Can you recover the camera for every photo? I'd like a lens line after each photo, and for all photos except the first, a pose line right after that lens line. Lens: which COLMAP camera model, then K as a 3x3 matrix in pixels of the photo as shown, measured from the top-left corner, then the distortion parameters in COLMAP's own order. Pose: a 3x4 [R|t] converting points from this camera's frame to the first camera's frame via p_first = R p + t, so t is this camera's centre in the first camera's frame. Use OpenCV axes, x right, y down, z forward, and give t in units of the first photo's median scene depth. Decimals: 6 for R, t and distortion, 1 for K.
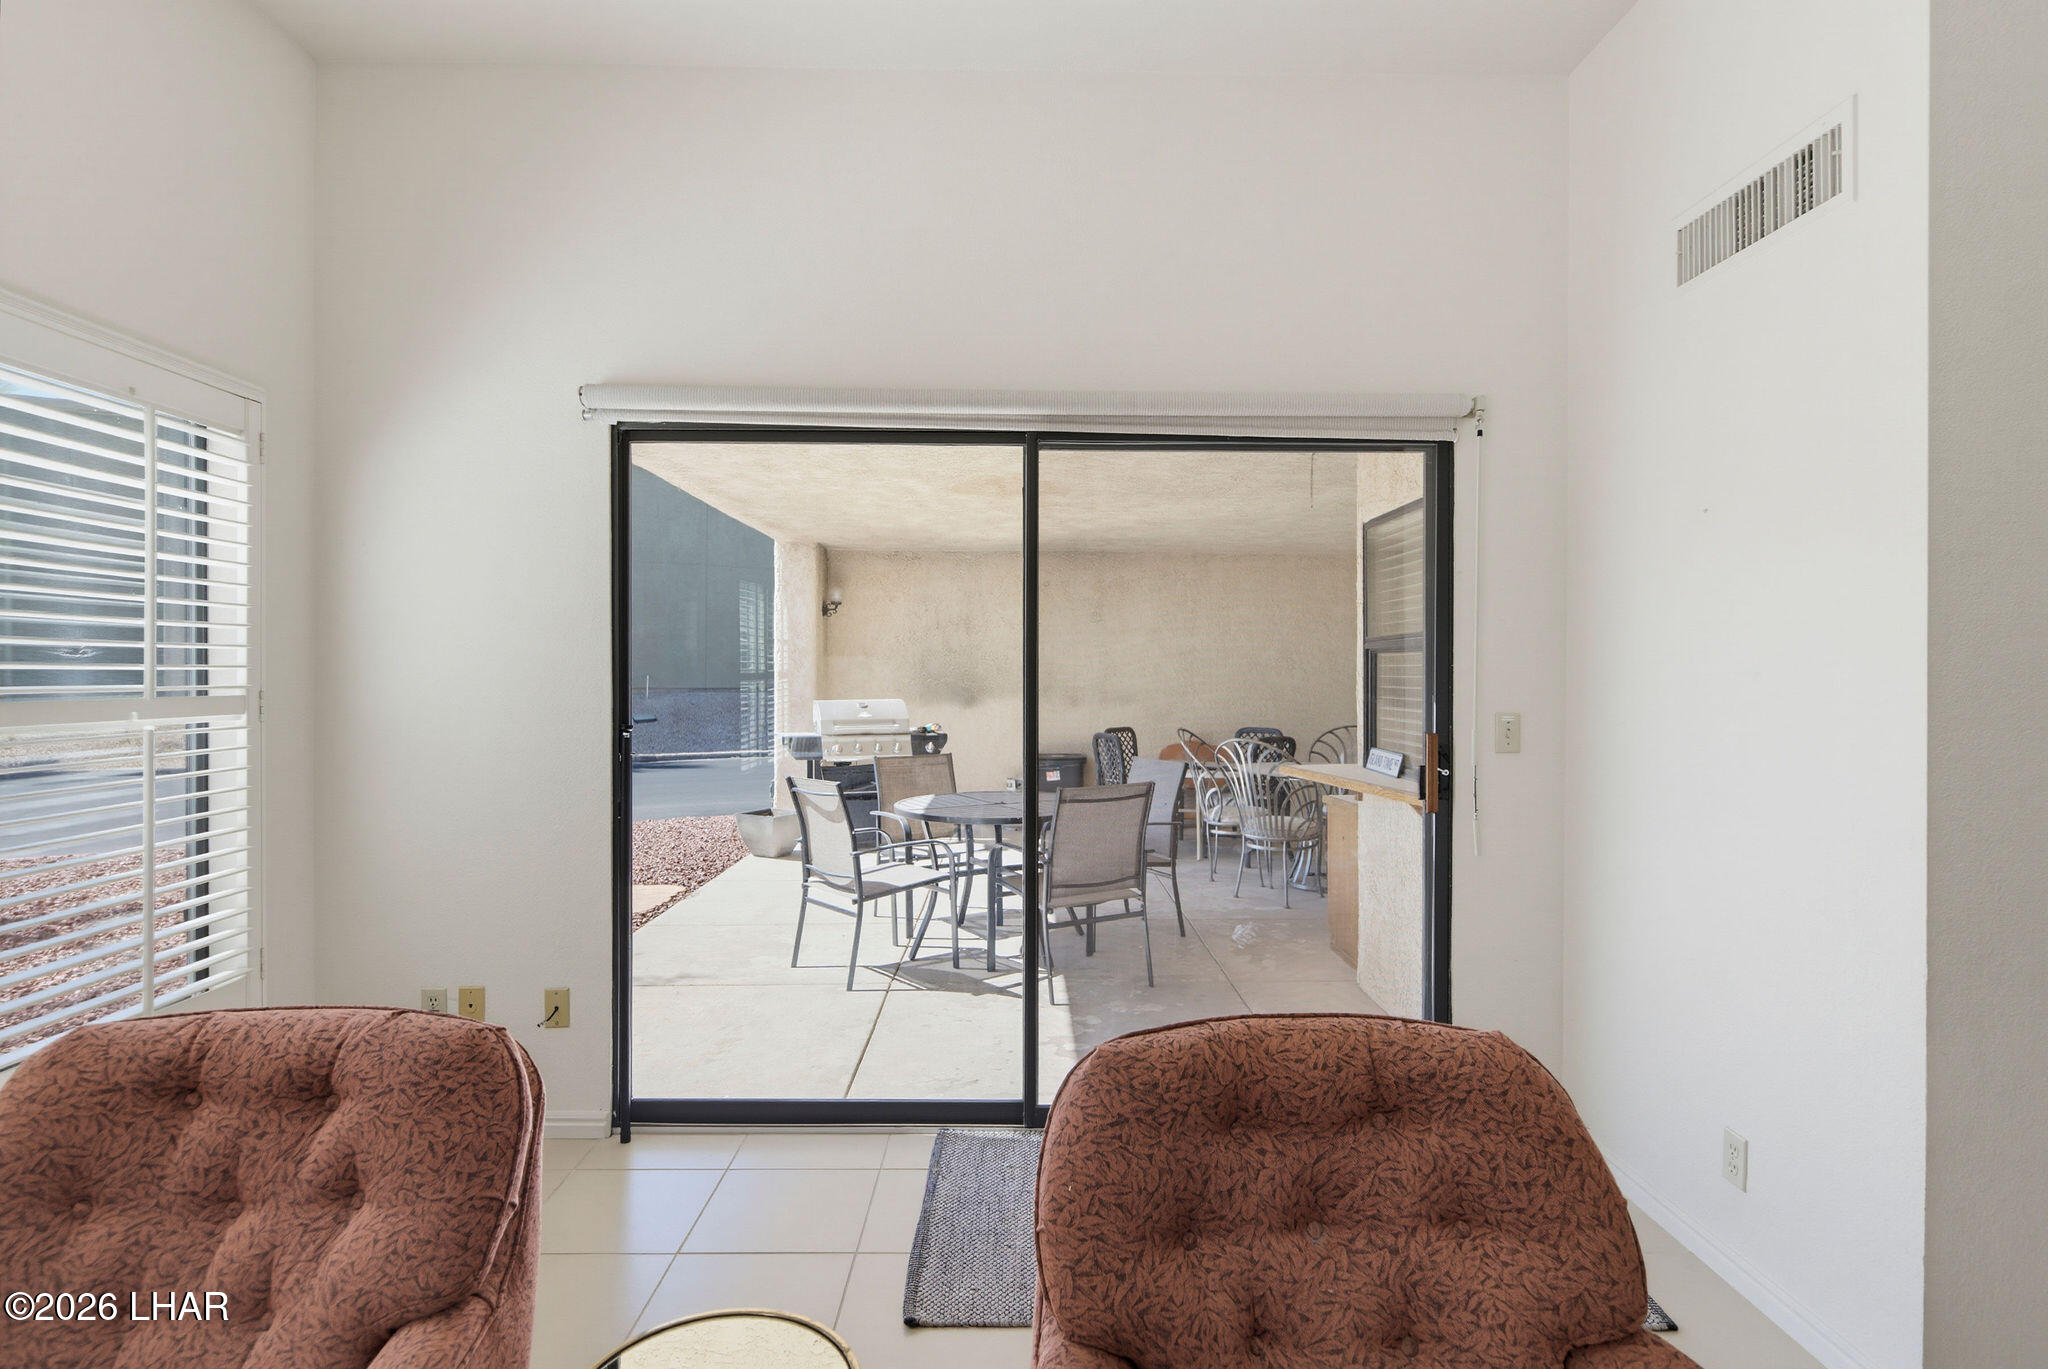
lens RADIAL K [[1078.0, 0, 1019.7], [0, 1078.0, 676.5], [0, 0, 1]] dist [0.016077, 0.000474]
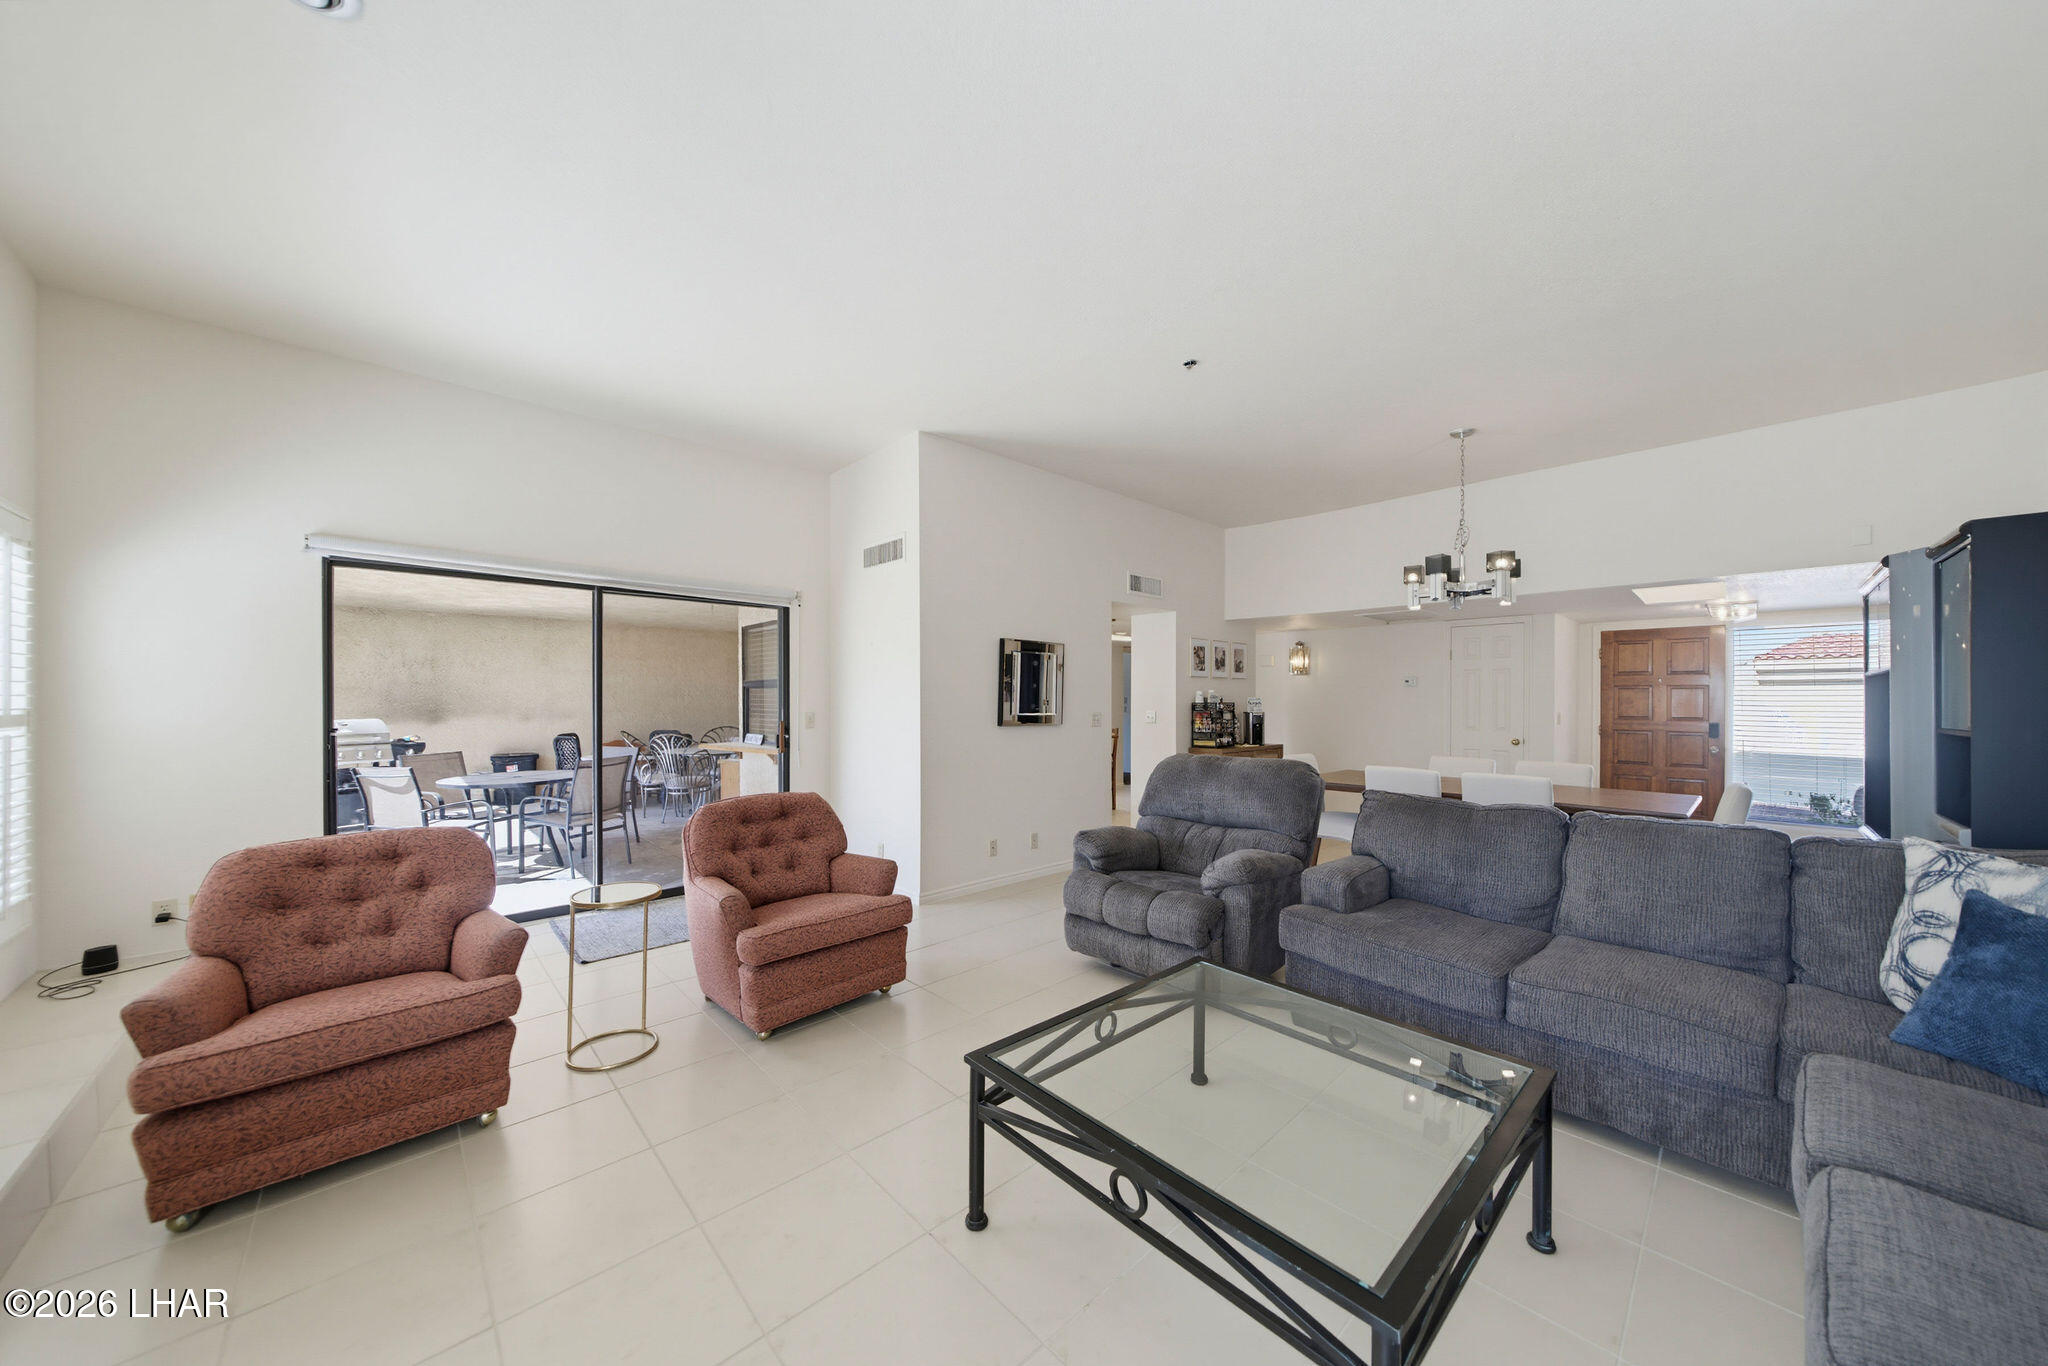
lens RADIAL K [[689.0, 0, 1030.1], [0, 689.0, 696.3], [0, 0, 1]] dist [-0.006491, 0.000105]
pose [[0.735042, -0.001271, 0.678021, -0.184494], [0.005506, 0.999976, -0.004095, 0.002138], [-0.677999, 0.006744, 0.735032, -0.375918]]
